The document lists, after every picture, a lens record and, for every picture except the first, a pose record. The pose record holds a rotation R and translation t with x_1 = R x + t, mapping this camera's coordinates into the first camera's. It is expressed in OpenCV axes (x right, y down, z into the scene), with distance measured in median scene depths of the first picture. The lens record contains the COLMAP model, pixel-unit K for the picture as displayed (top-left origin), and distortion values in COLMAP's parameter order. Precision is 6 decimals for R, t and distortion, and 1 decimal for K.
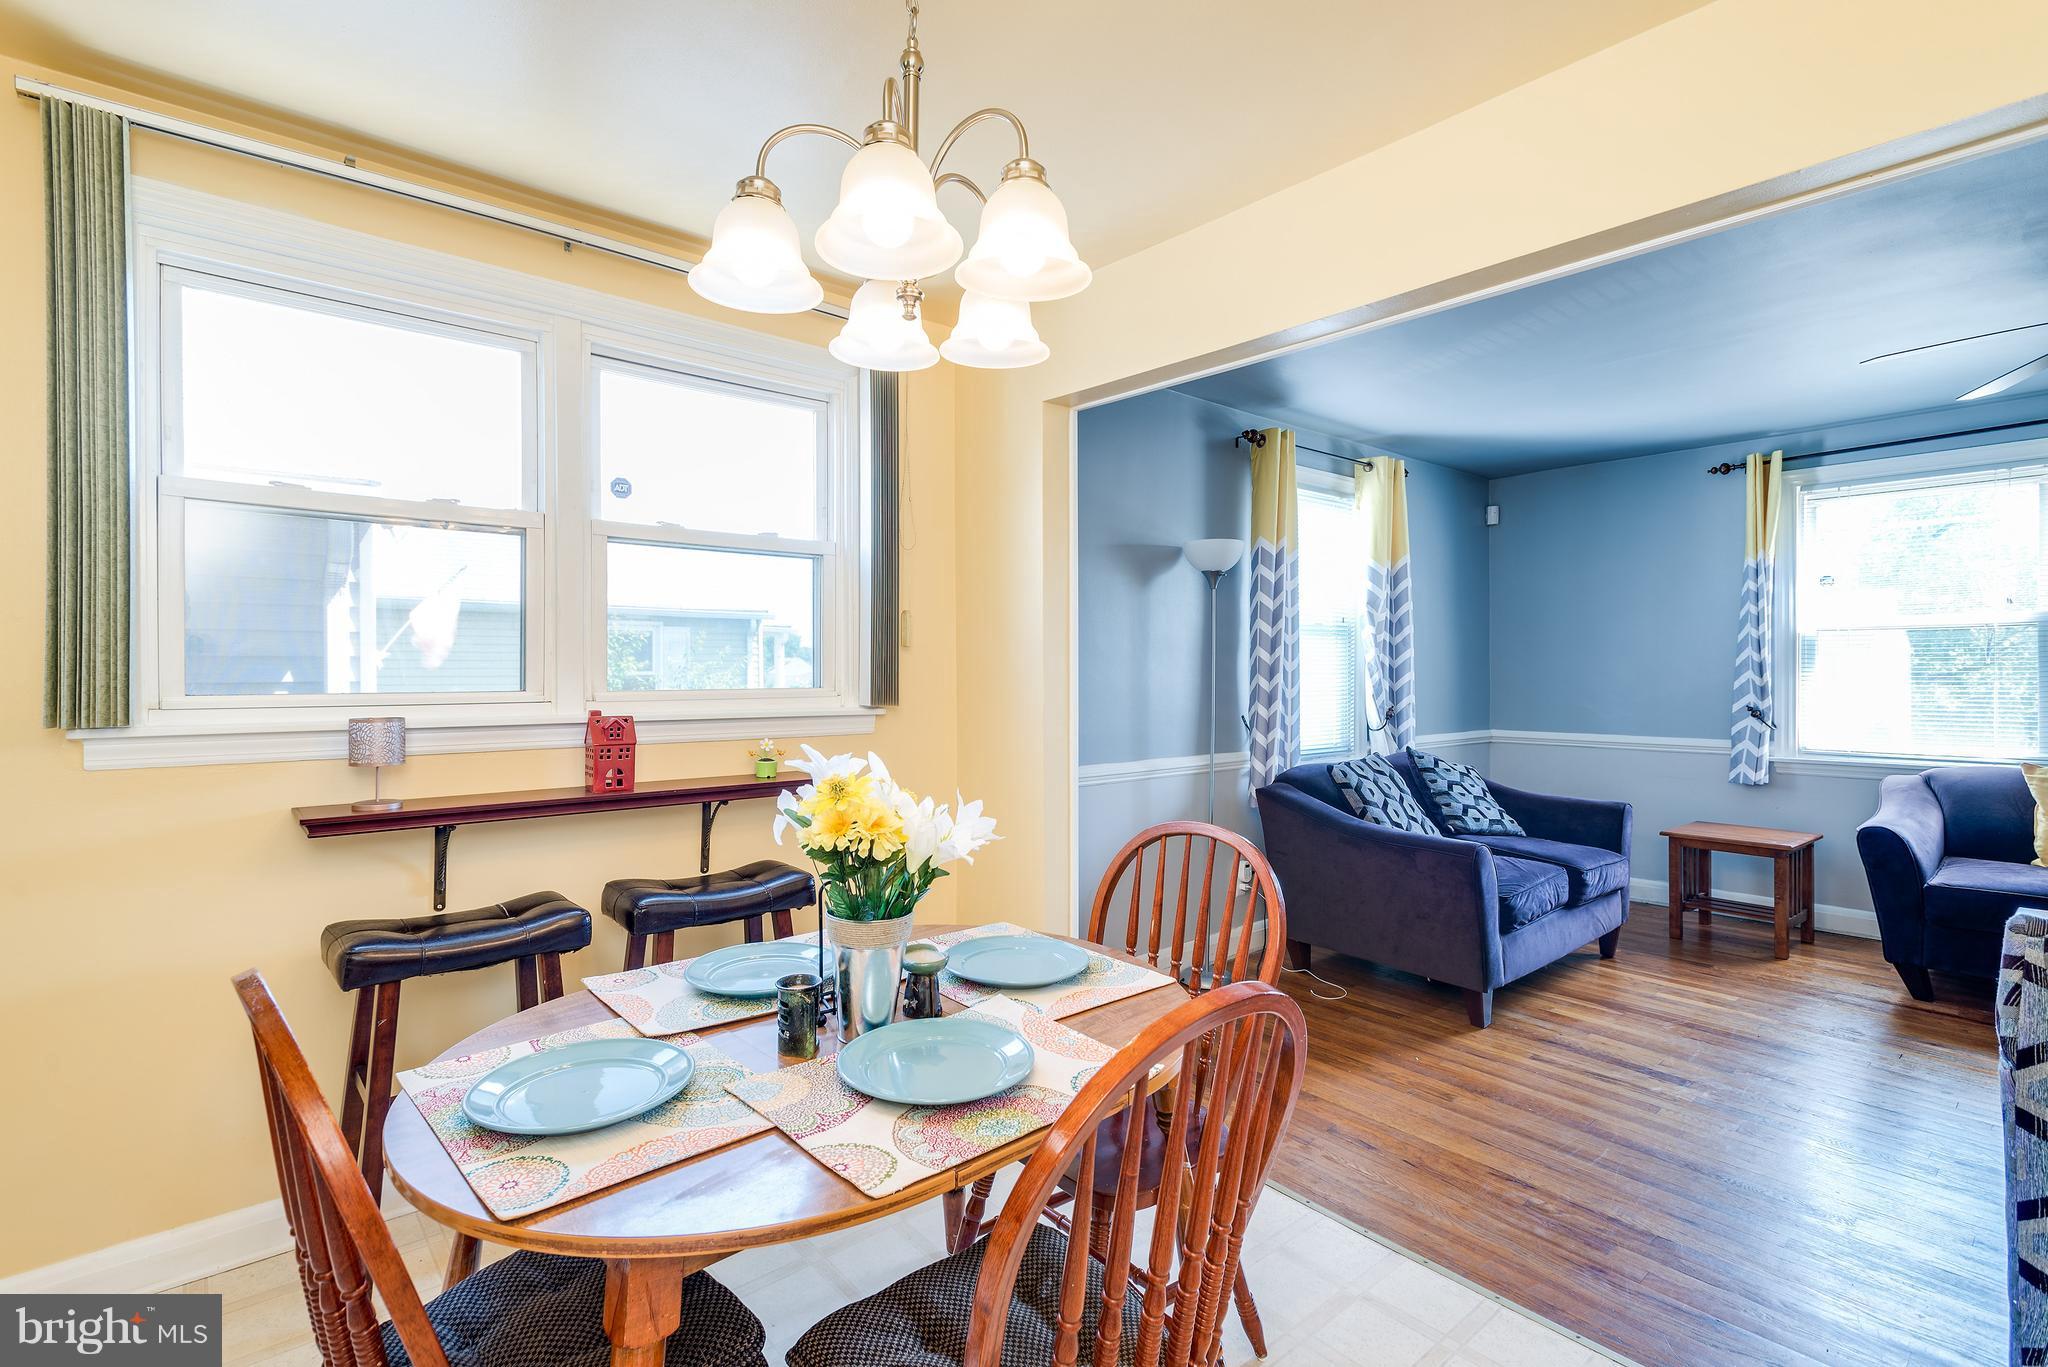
lens RADIAL K [[961.6, 0, 1046.1], [0, 961.6, 676.3], [0, 0, 1]] dist [0.018948, 0.000343]
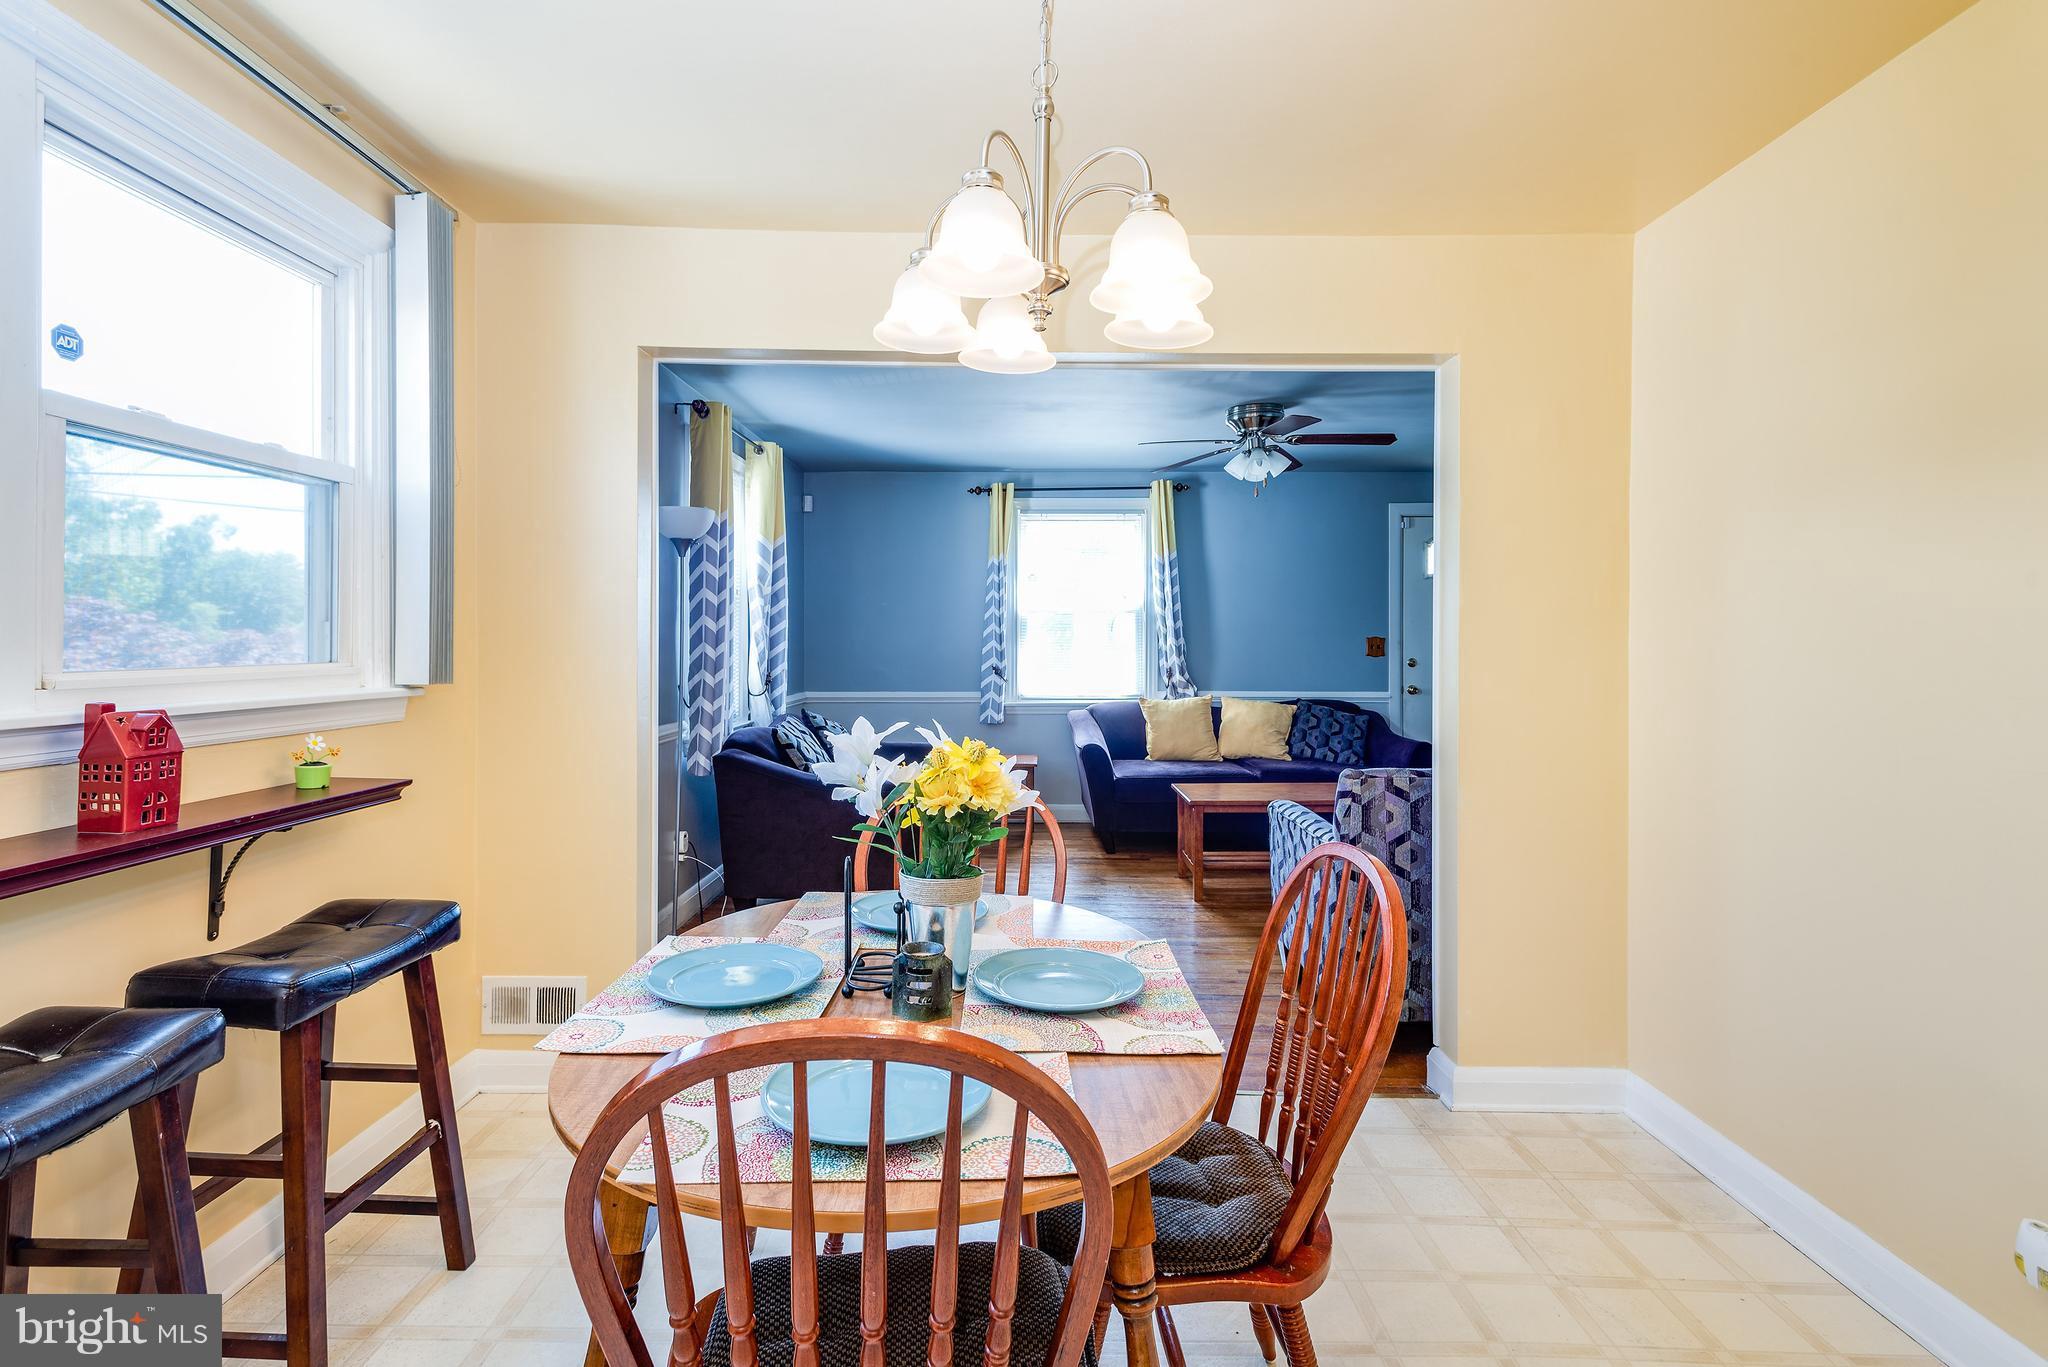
lens RADIAL K [[961.6, 0, 1012.5], [0, 961.6, 639.0], [0, 0, 1]] dist [0.018948, 0.000343]
pose [[0.672558, 0.002525, 0.740040, -0.268097], [0.002141, 0.999983, -0.005357, -0.000358], [-0.740041, 0.005187, 0.672541, 0.070971]]
